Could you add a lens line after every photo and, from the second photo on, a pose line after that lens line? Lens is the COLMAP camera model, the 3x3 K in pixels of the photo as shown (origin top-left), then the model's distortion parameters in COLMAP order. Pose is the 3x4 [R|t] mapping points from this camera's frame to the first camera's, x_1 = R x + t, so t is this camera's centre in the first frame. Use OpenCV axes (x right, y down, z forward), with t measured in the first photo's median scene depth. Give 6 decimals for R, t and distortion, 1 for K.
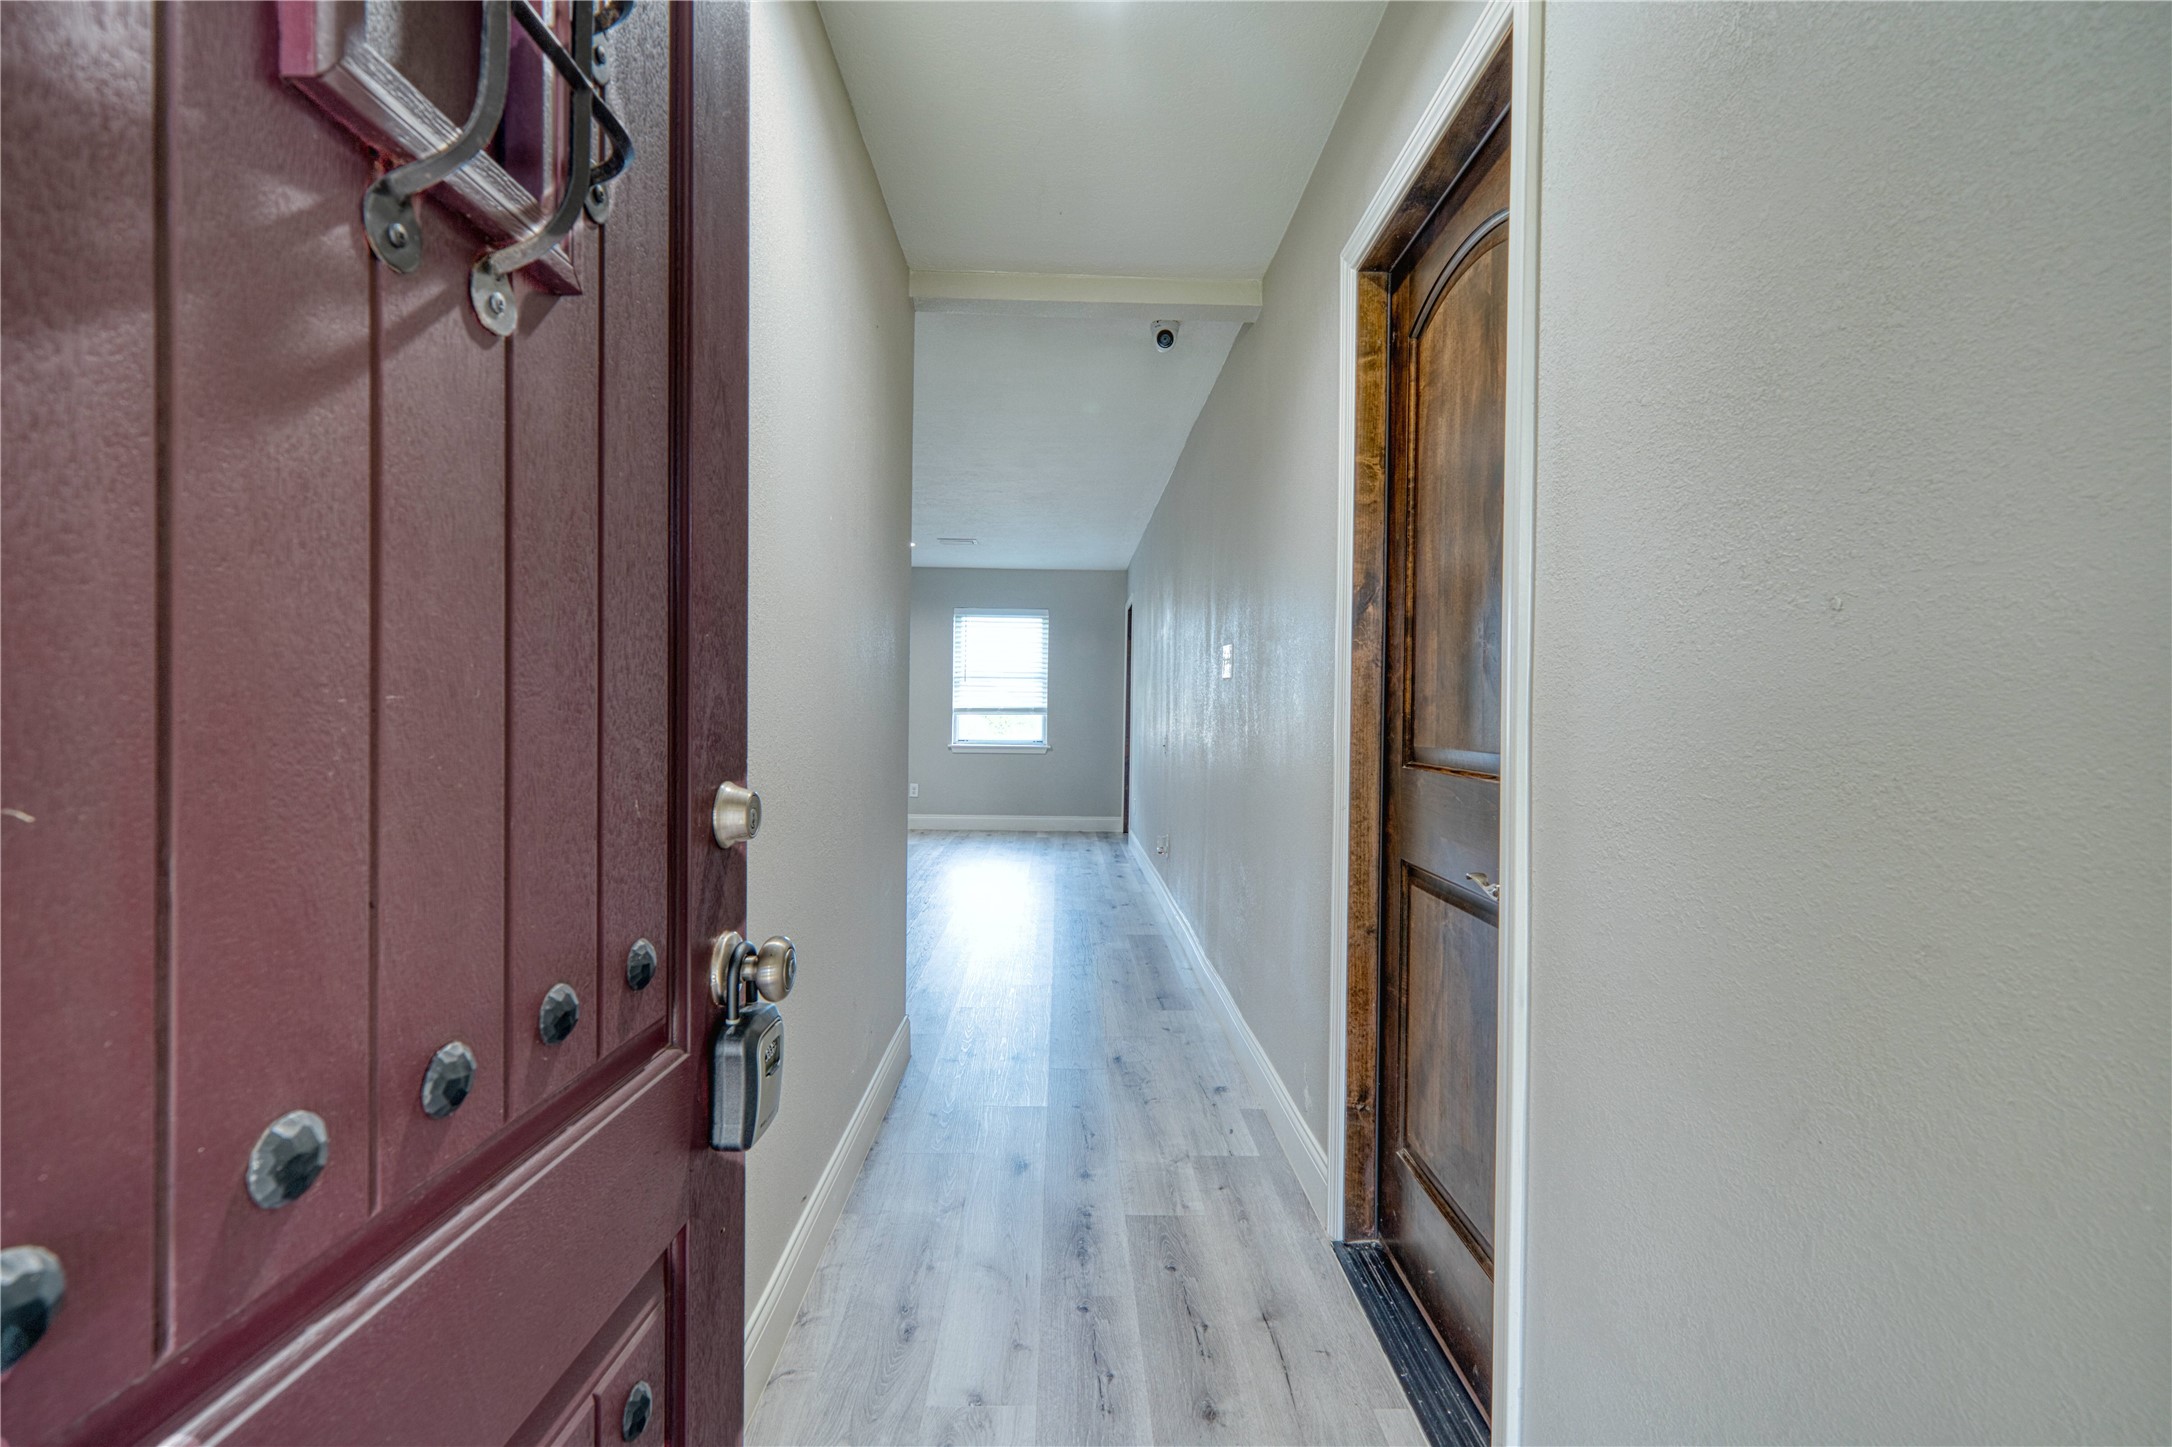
lens RADIAL K [[997.8, 0, 1085.8], [0, 997.8, 719.8], [0, 0, 1]] dist [-0.000029, 0.000000]
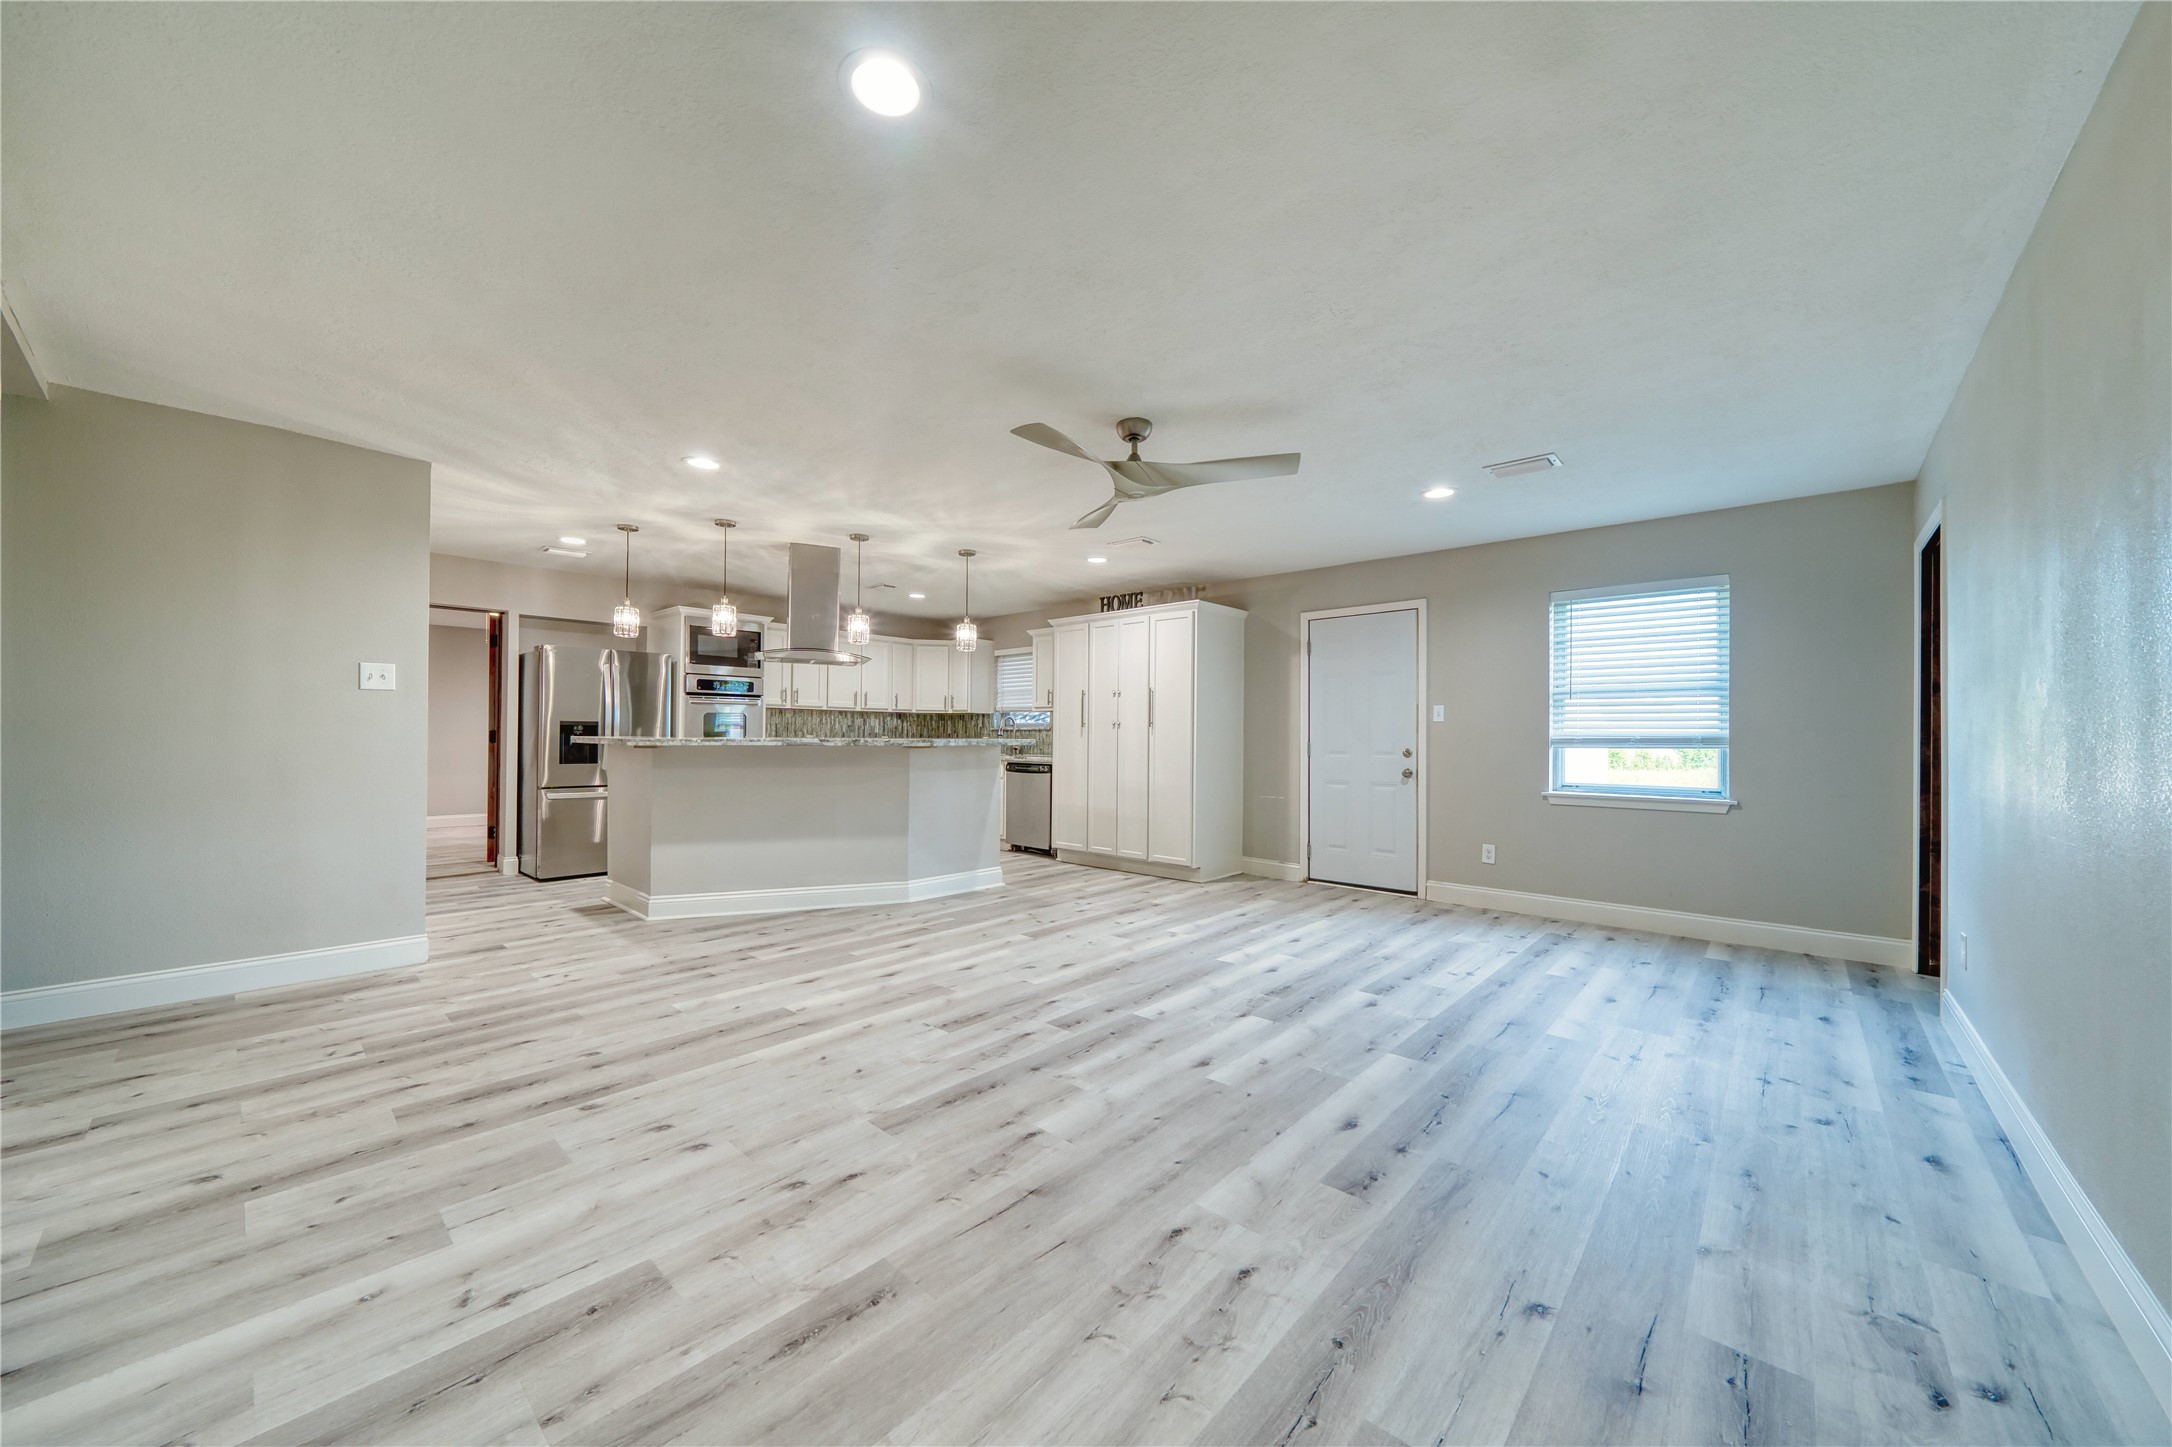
lens RADIAL K [[769.1, 0, 1088.0], [0, 769.1, 725.2], [0, 0, 1]] dist [-0.009507, 0.001443]
pose [[0.721356, -0.016834, -0.692360, 0.002493], [-0.002649, 0.999630, -0.027066, -0.005899], [0.692559, 0.021358, 0.721045, 0.403395]]
